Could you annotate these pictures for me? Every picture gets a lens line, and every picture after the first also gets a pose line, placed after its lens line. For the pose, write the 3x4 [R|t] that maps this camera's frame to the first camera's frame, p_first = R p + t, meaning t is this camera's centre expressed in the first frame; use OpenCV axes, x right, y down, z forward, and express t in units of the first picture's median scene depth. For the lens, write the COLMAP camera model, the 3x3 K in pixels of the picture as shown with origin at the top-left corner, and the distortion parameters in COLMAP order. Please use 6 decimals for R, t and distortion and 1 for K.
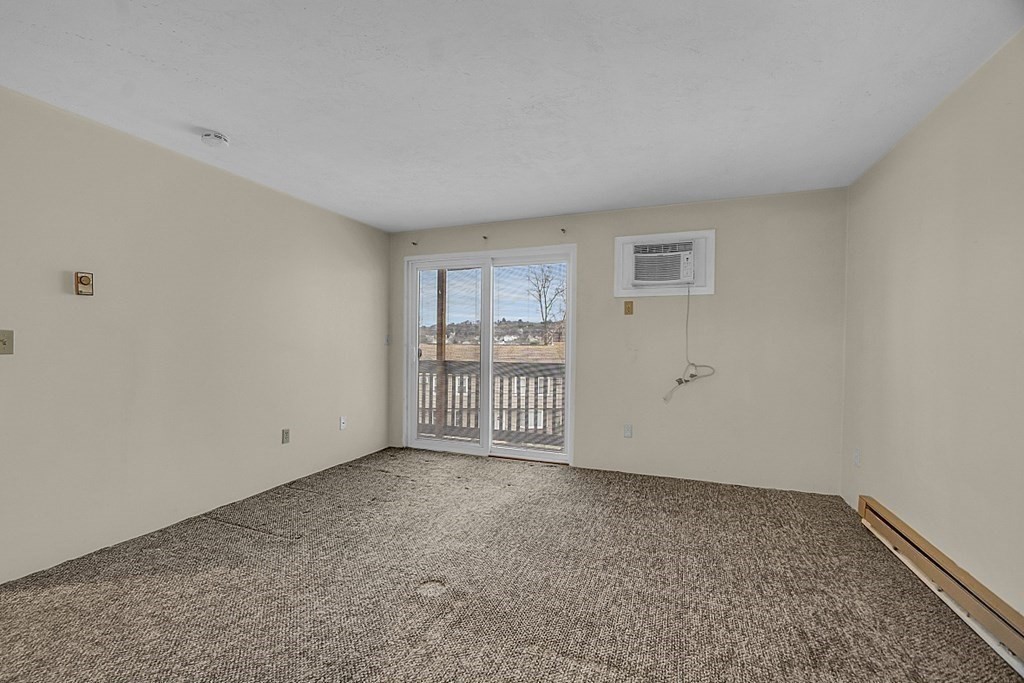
lens RADIAL K [[462.4, 0, 489.5], [0, 462.4, 350.4], [0, 0, 1]] dist [-0.020573, 0.005917]
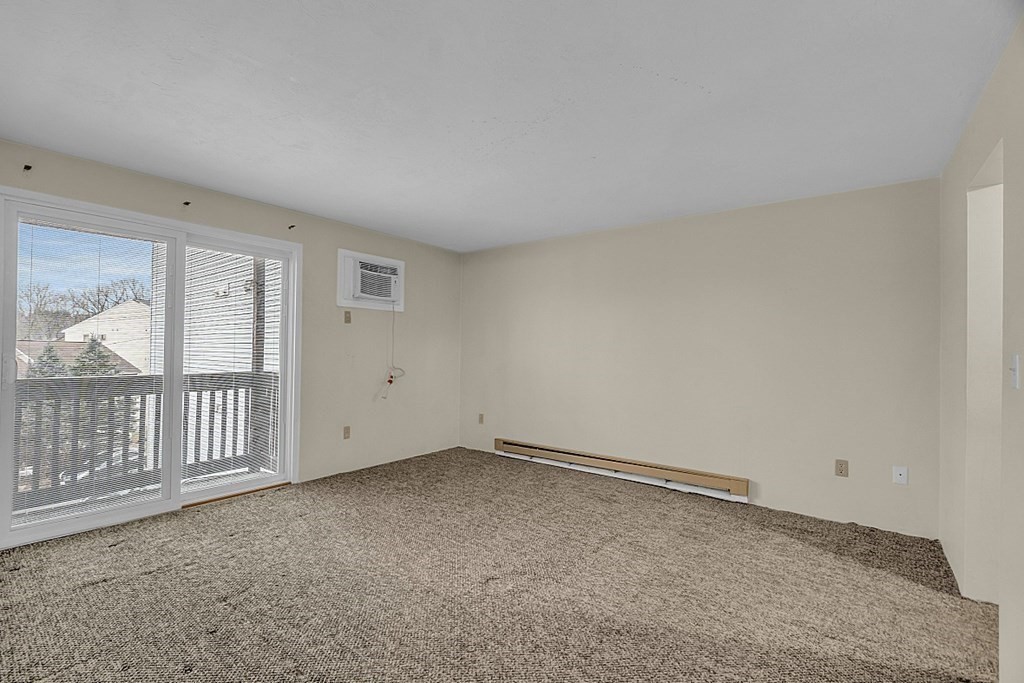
lens RADIAL K [[462.4, 0, 489.5], [0, 462.4, 350.4], [0, 0, 1]] dist [-0.020573, 0.005917]
pose [[0.264698, -0.006915, 0.964307, -0.656050], [0.002495, 0.999976, 0.006486, -0.022177], [-0.964328, 0.000690, 0.264709, 0.410137]]
